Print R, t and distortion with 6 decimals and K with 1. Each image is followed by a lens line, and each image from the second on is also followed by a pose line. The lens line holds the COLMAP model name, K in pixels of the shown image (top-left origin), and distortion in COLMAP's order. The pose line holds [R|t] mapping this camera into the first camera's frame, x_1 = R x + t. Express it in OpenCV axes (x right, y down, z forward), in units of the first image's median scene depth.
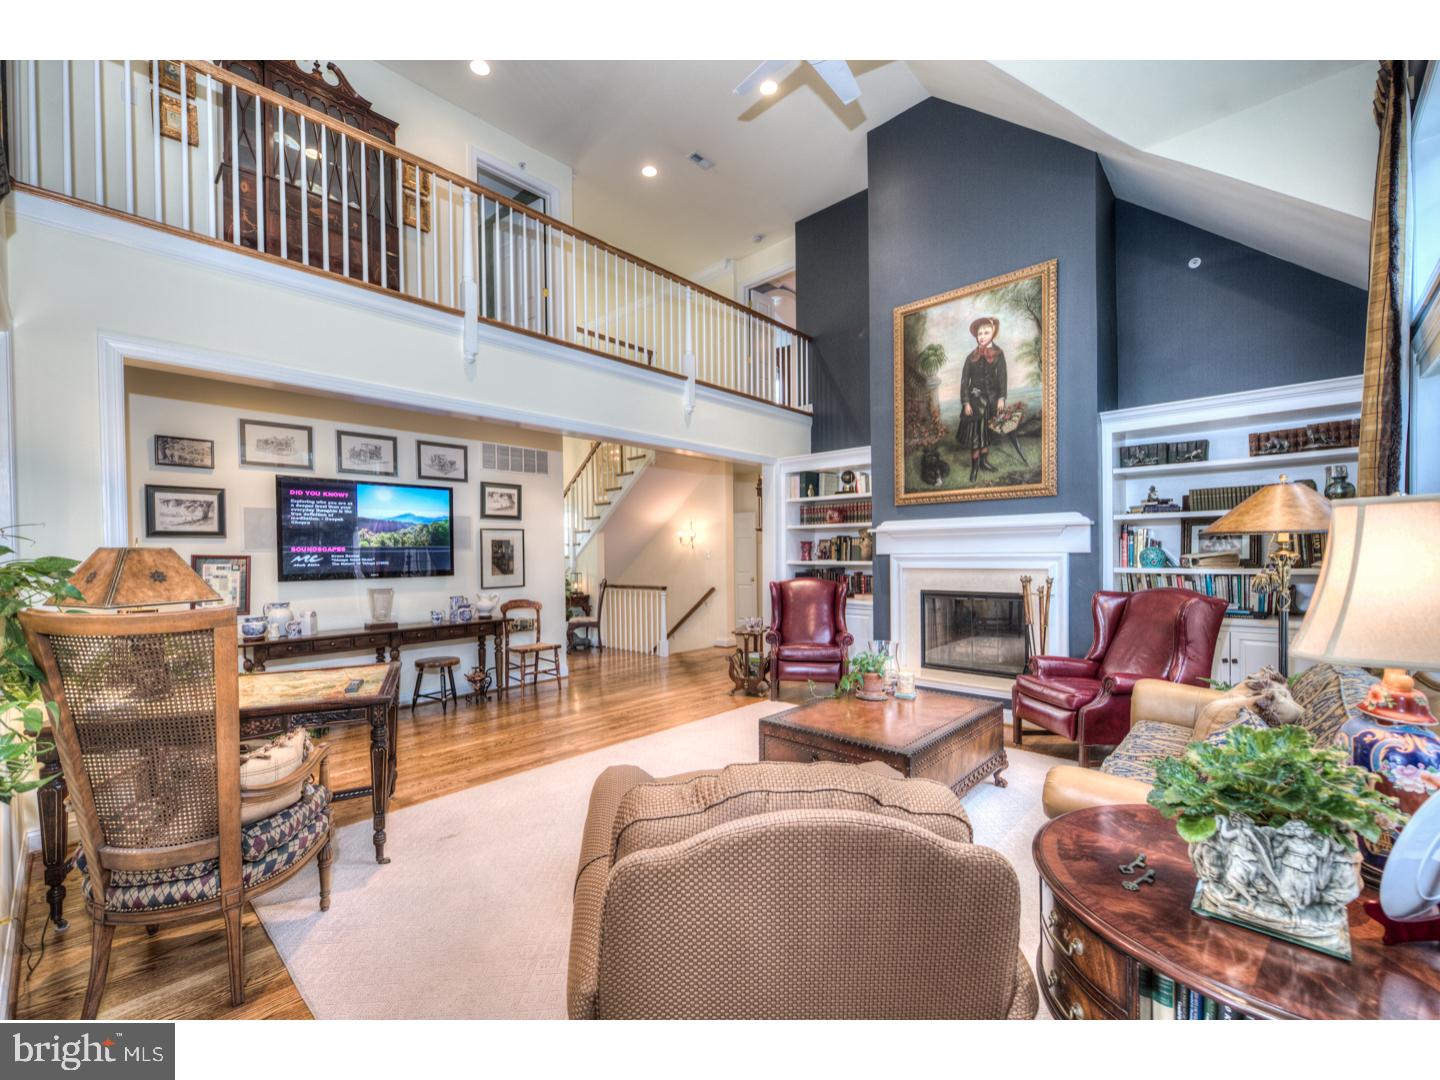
lens RADIAL K [[590.4, 0, 695.9], [0, 590.4, 563.8], [0, 0, 1]] dist [0.004409, -0.001050]
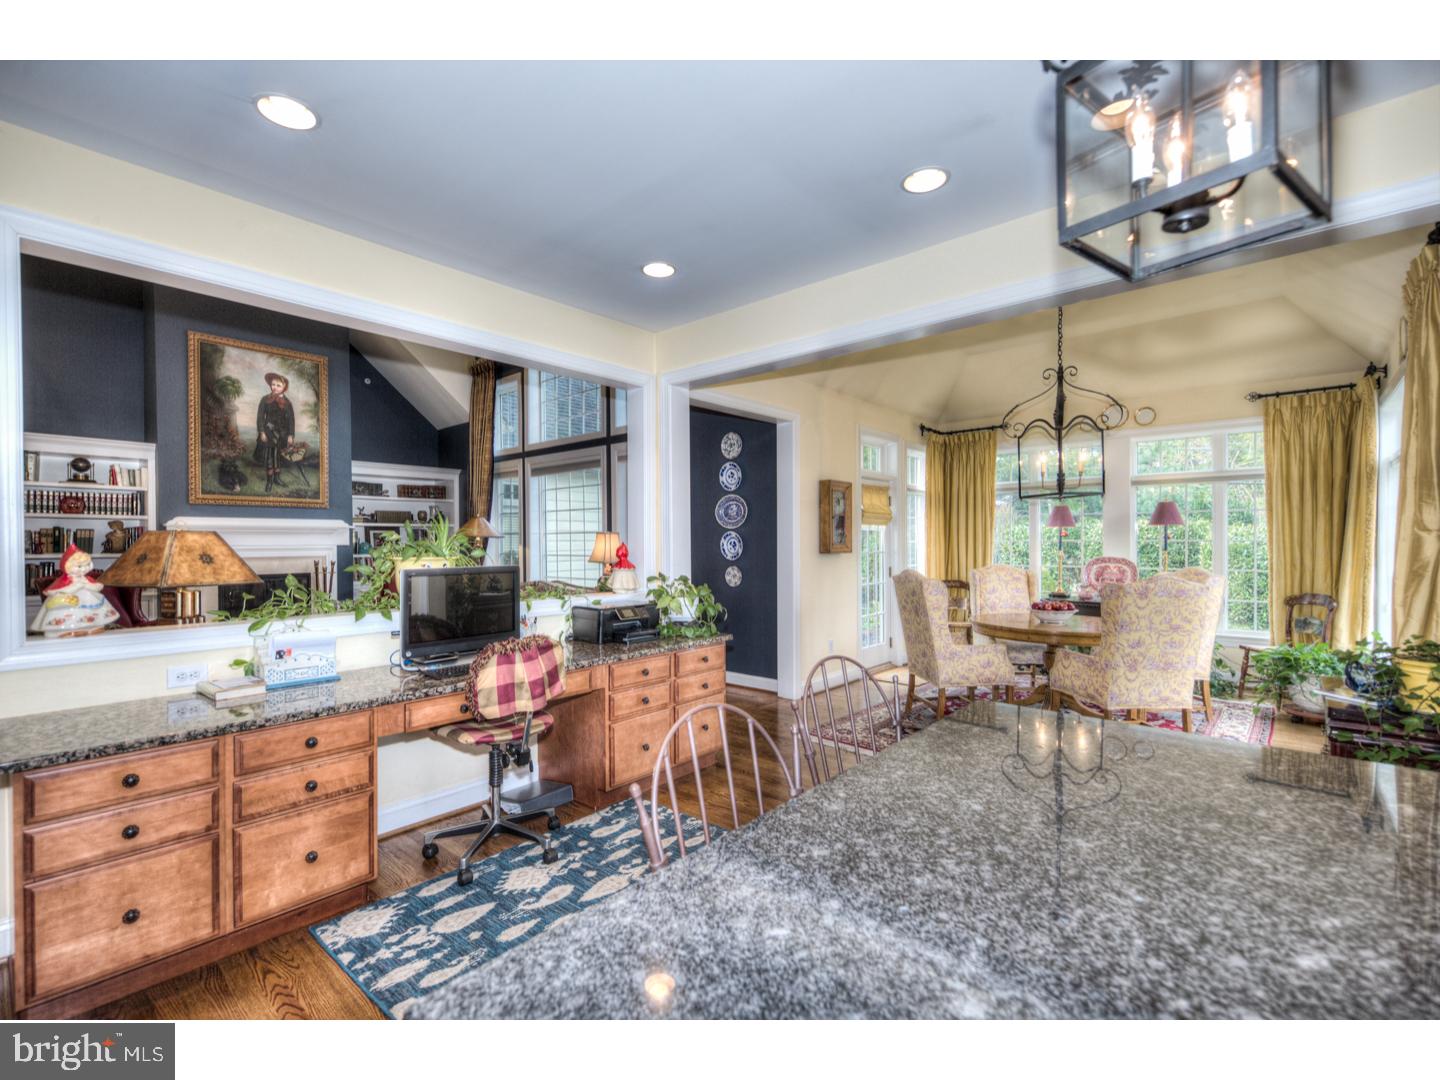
lens RADIAL K [[652.0, 0, 721.7], [0, 652.0, 545.1], [0, 0, 1]] dist [0.008124, -0.002296]
pose [[-0.052995, 0.006405, 0.998574, -1.075330], [0.024748, 0.999681, -0.005099, 0.013545], [-0.998288, 0.024442, -0.053136, 0.060479]]
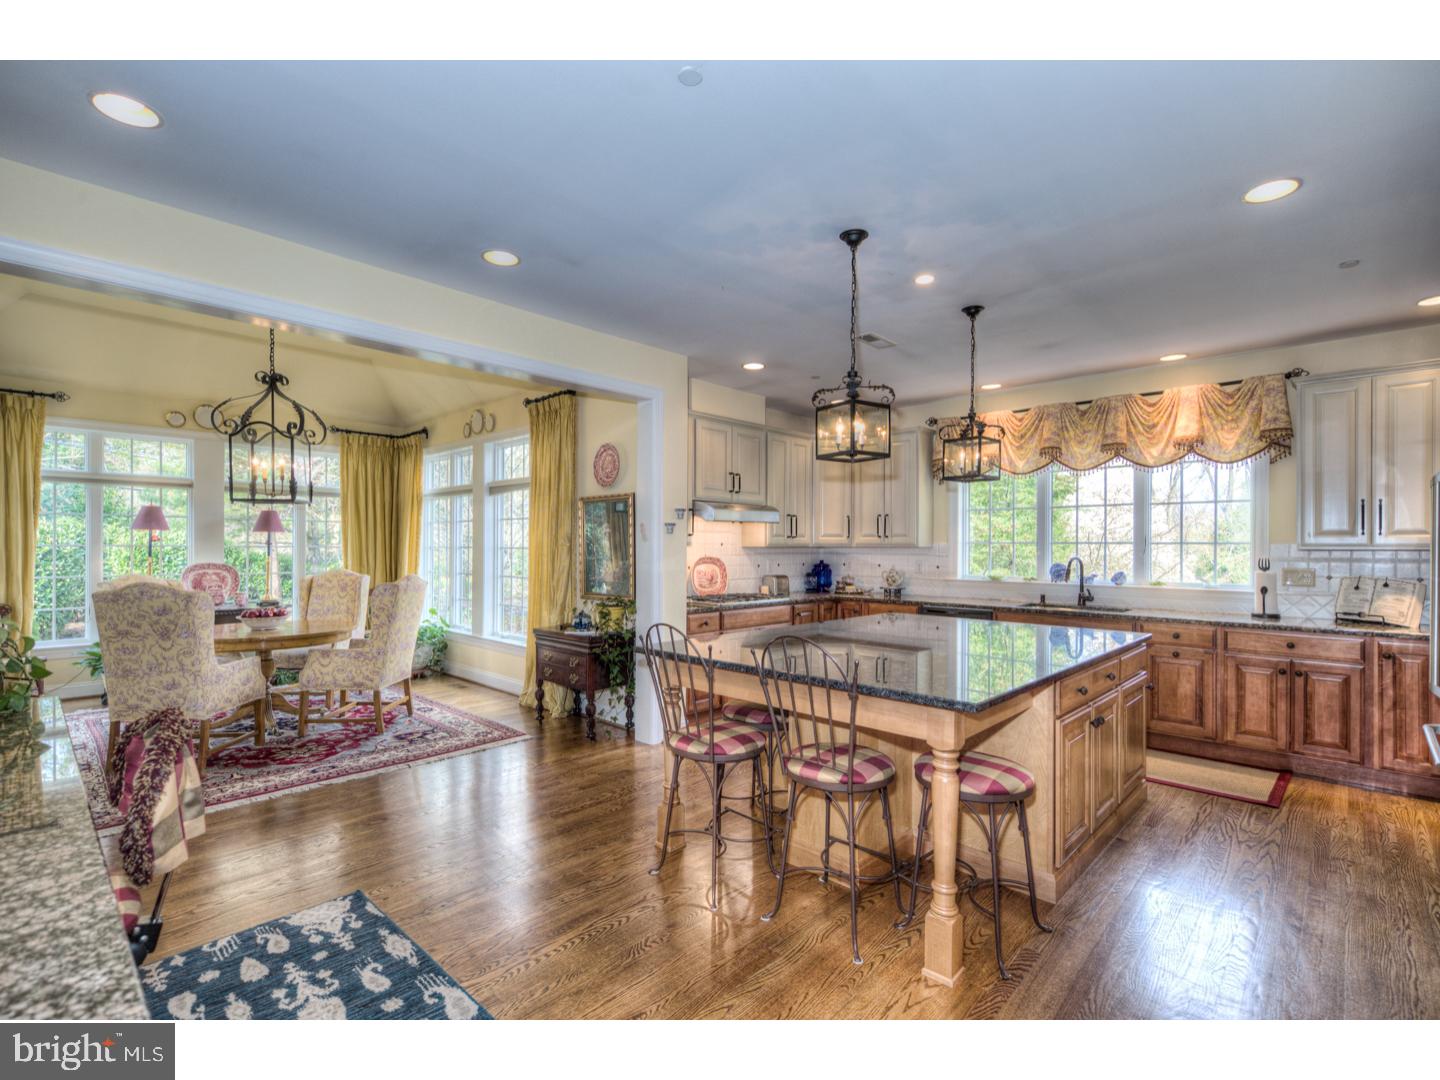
lens RADIAL K [[652.0, 0, 719.8], [0, 652.0, 547.8], [0, 0, 1]] dist [0.008124, -0.002296]
pose [[-0.999947, 0.004574, -0.009195, -0.788862], [0.004387, 0.999784, 0.020326, -0.000616], [0.009286, 0.020285, -0.999751, 0.481580]]
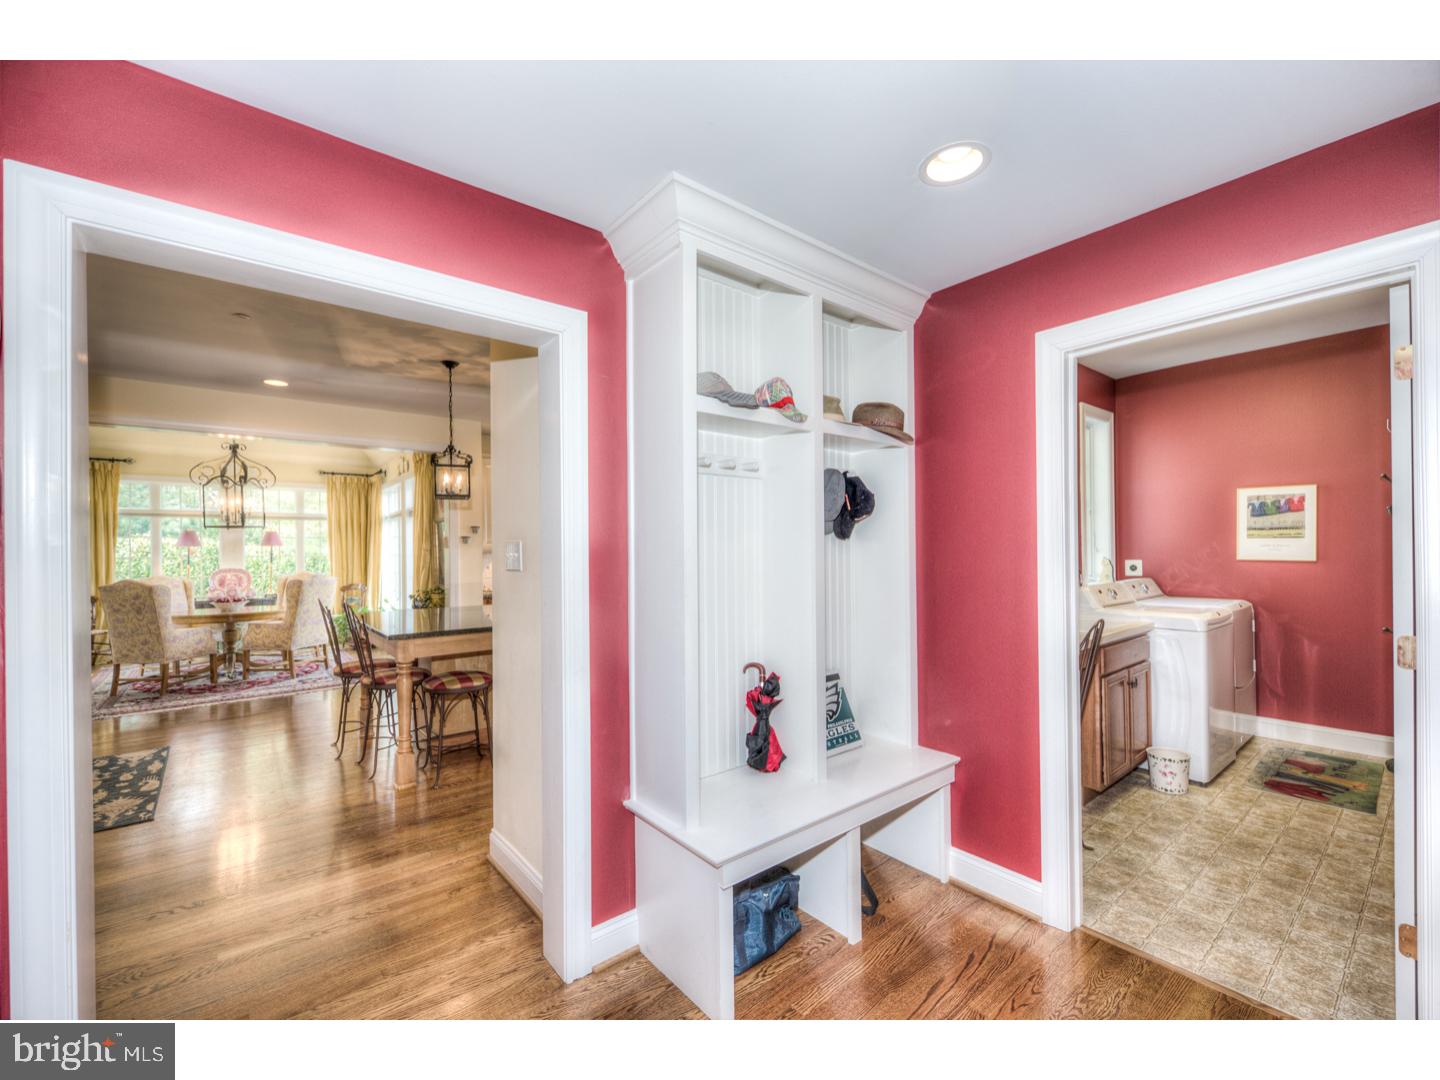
lens RADIAL K [[590.4, 0, 707.9], [0, 590.4, 548.0], [0, 0, 1]] dist [0.004409, -0.001050]
pose [[-0.991743, 0.022582, 0.126235, -1.359304], [0.024530, 0.999602, 0.013900, 0.002674], [-0.125871, 0.016882, -0.991903, 0.695514]]
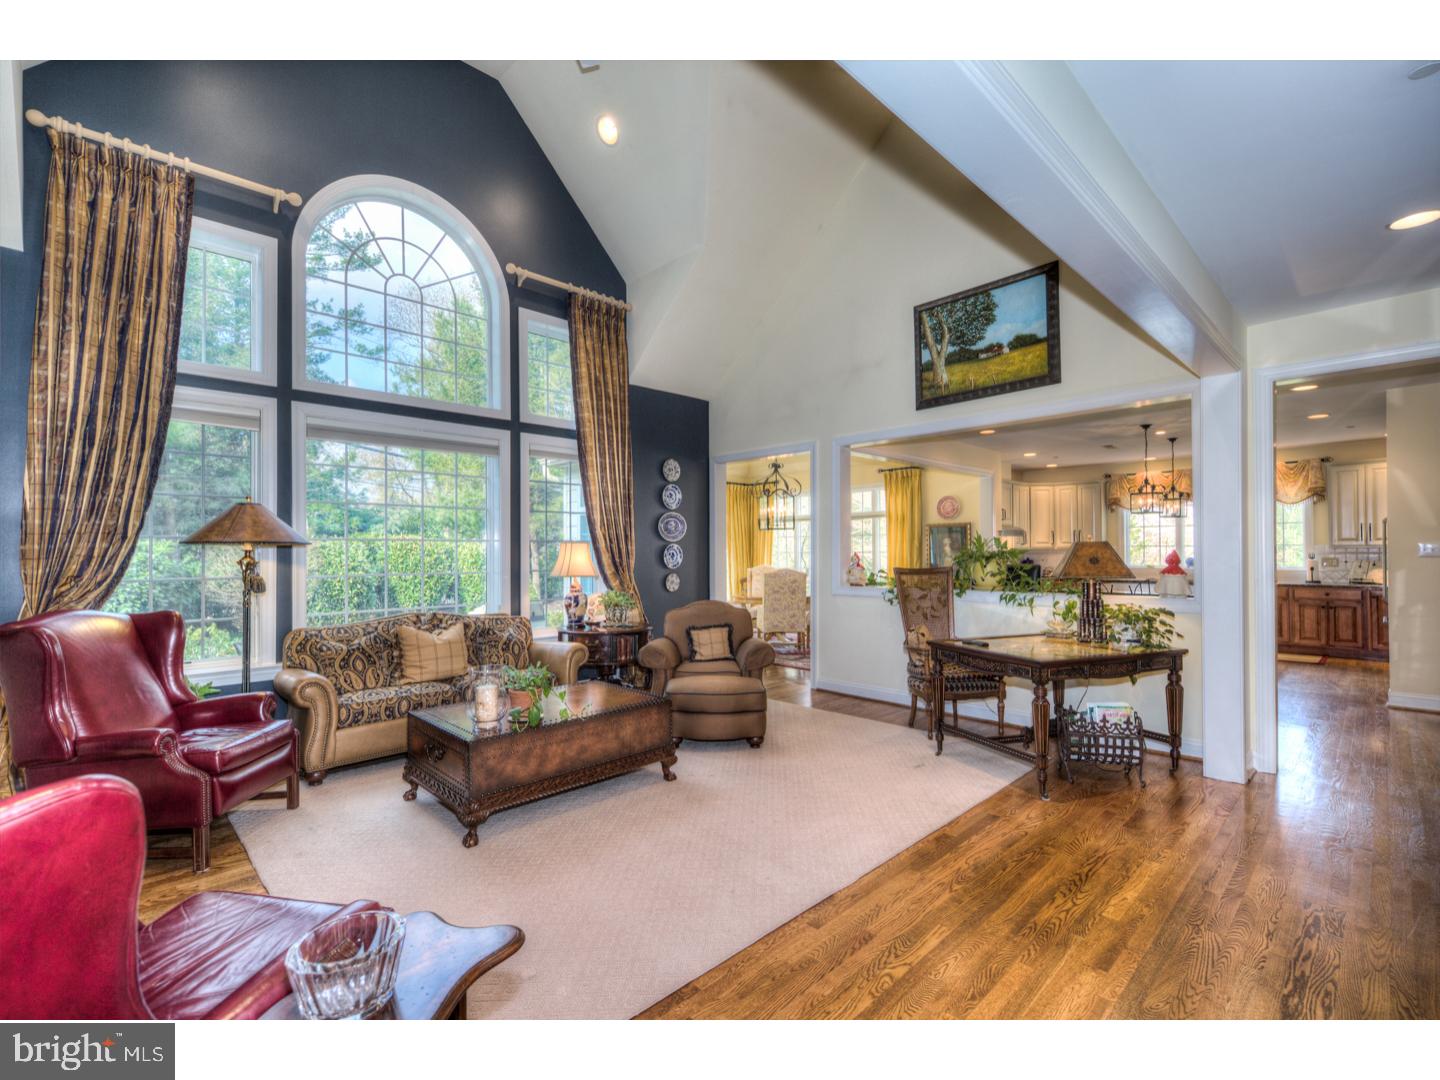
lens RADIAL K [[652.0, 0, 706.4], [0, 652.0, 545.3], [0, 0, 1]] dist [0.008124, -0.002296]
pose [[-0.999416, 0.016048, 0.030153, -0.004863], [0.016325, 0.999826, 0.008976, -0.025309], [-0.030003, 0.009463, -0.999505, 1.361483]]
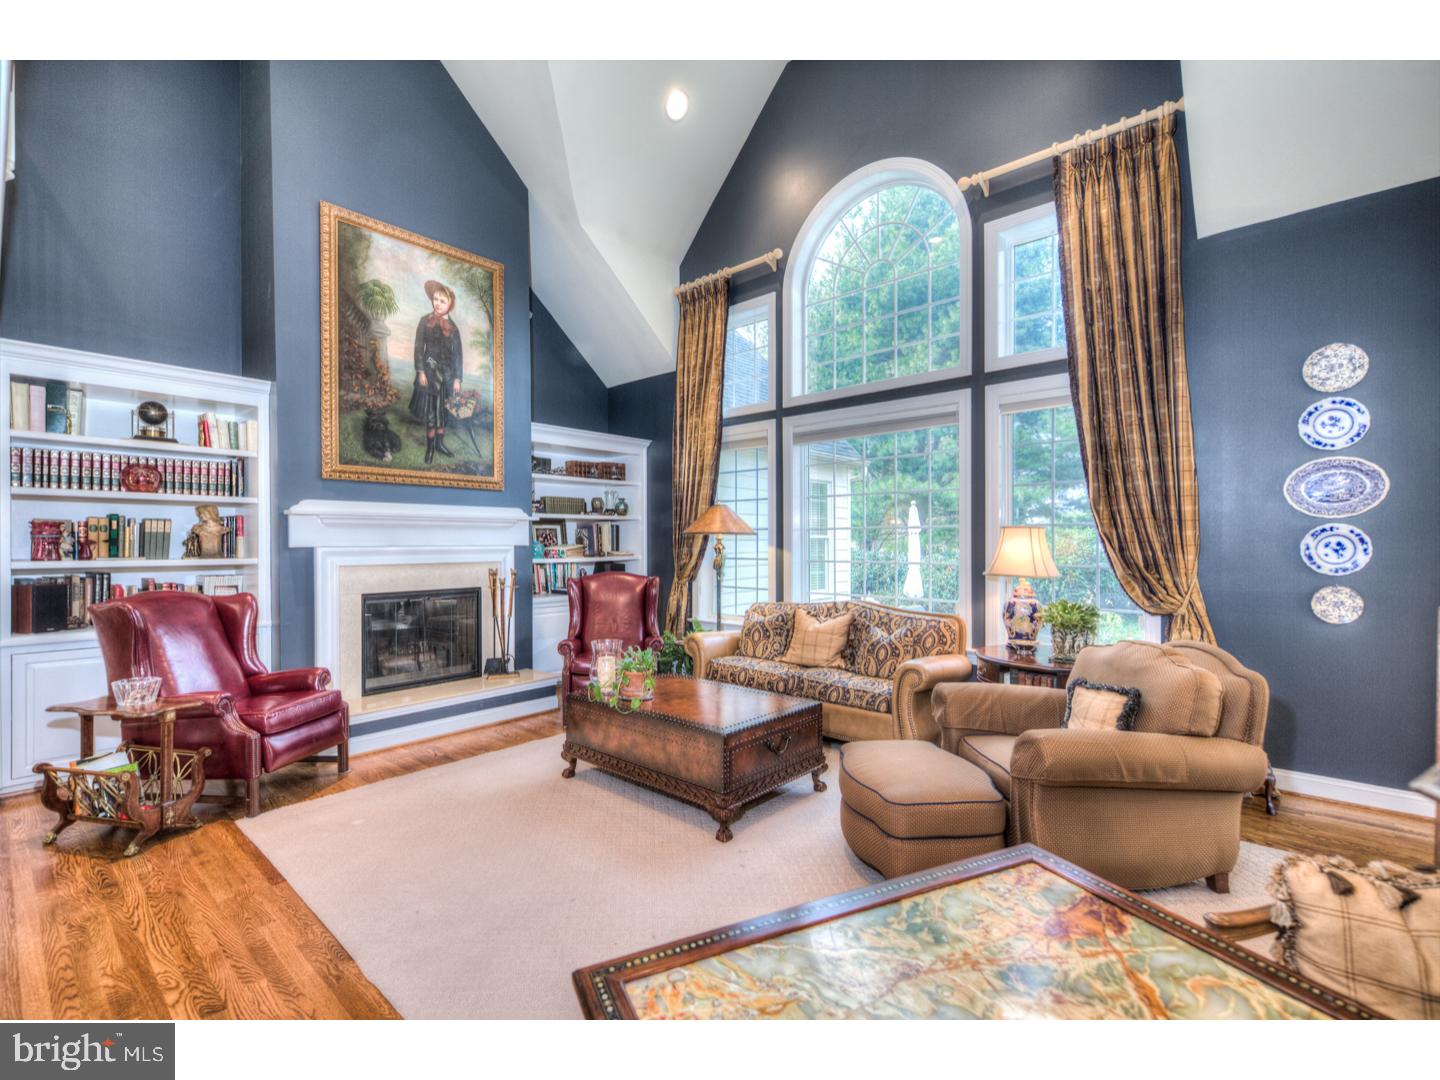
lens RADIAL K [[652.0, 0, 724.6], [0, 652.0, 546.0], [0, 0, 1]] dist [0.008124, -0.002296]
pose [[-0.050144, 0.004178, 0.998733, -0.519767], [0.022037, 0.999752, -0.003076, -0.005555], [-0.998499, 0.021855, -0.050224, 0.625569]]
